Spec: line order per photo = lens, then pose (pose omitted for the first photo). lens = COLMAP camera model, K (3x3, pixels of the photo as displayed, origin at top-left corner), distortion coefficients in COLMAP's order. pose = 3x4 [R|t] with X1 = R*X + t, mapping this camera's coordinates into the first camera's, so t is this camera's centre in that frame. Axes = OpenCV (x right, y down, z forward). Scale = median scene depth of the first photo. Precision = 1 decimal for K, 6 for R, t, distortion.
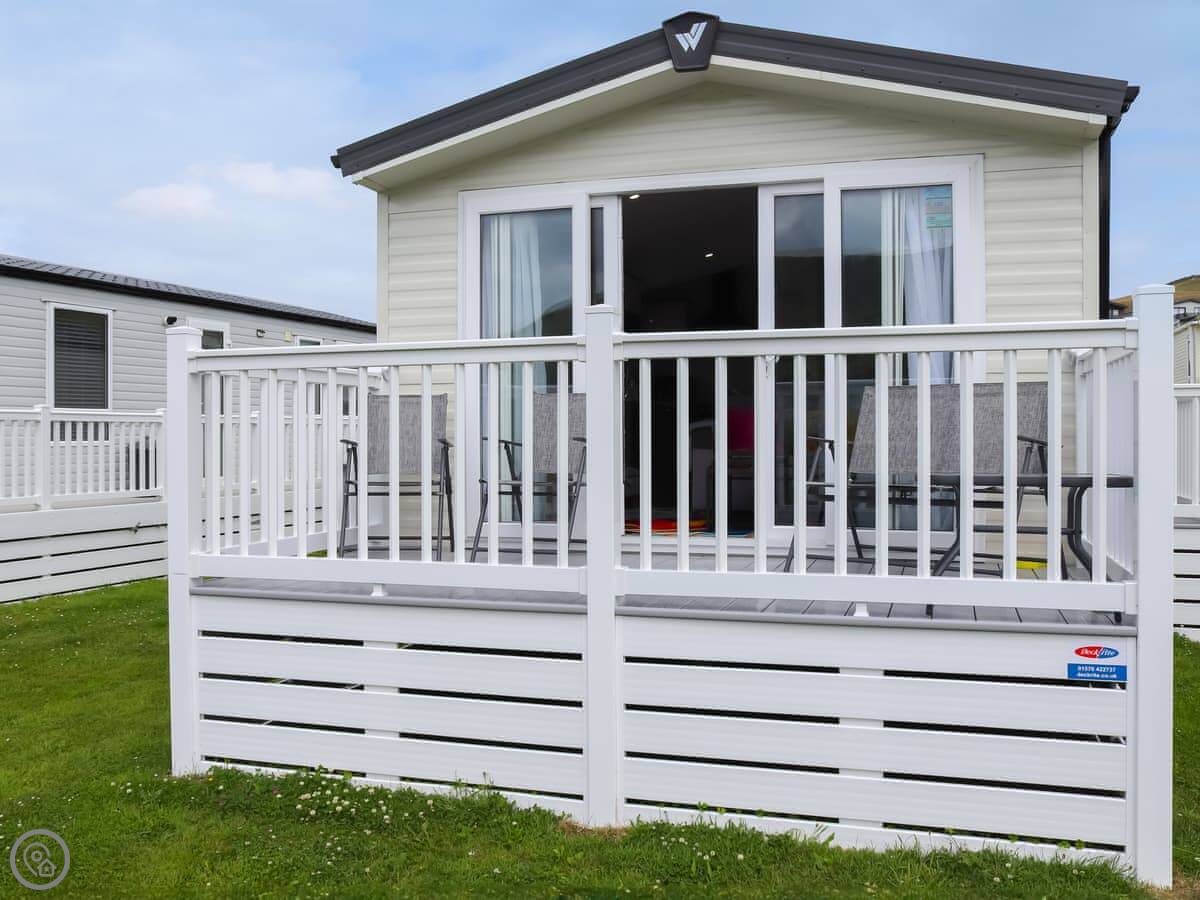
lens RADIAL K [[1202.0, 0, 600.0], [0, 1202.0, 450.0], [0, 0, 1]] dist [-0.070268, 0.041387]
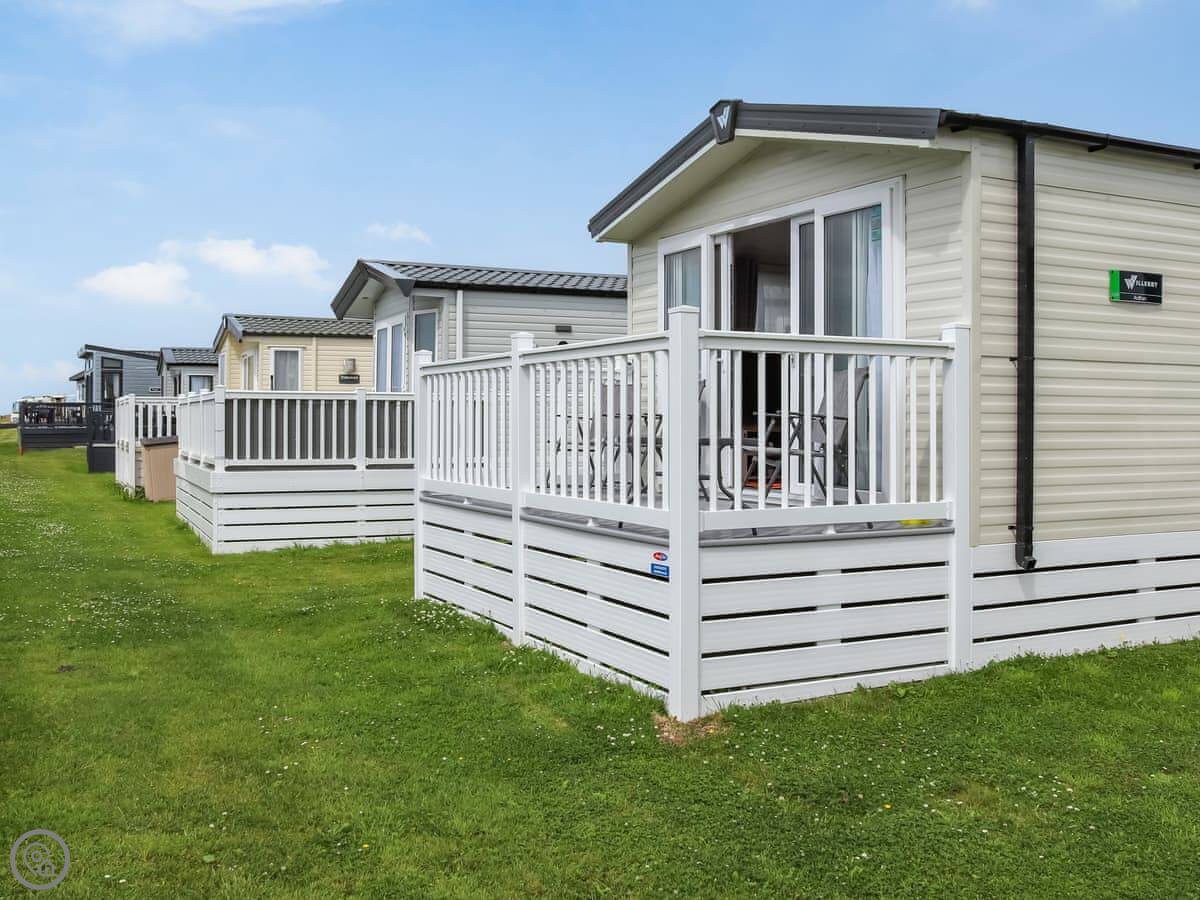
lens RADIAL K [[1202.0, 0, 600.0], [0, 1202.0, 450.0], [0, 0, 1]] dist [-0.070268, 0.041387]
pose [[0.712886, 0.021447, -0.700952, 0.943854], [-0.009694, 0.999738, 0.020729, 0.005680], [0.701213, -0.007982, 0.712907, -0.075504]]
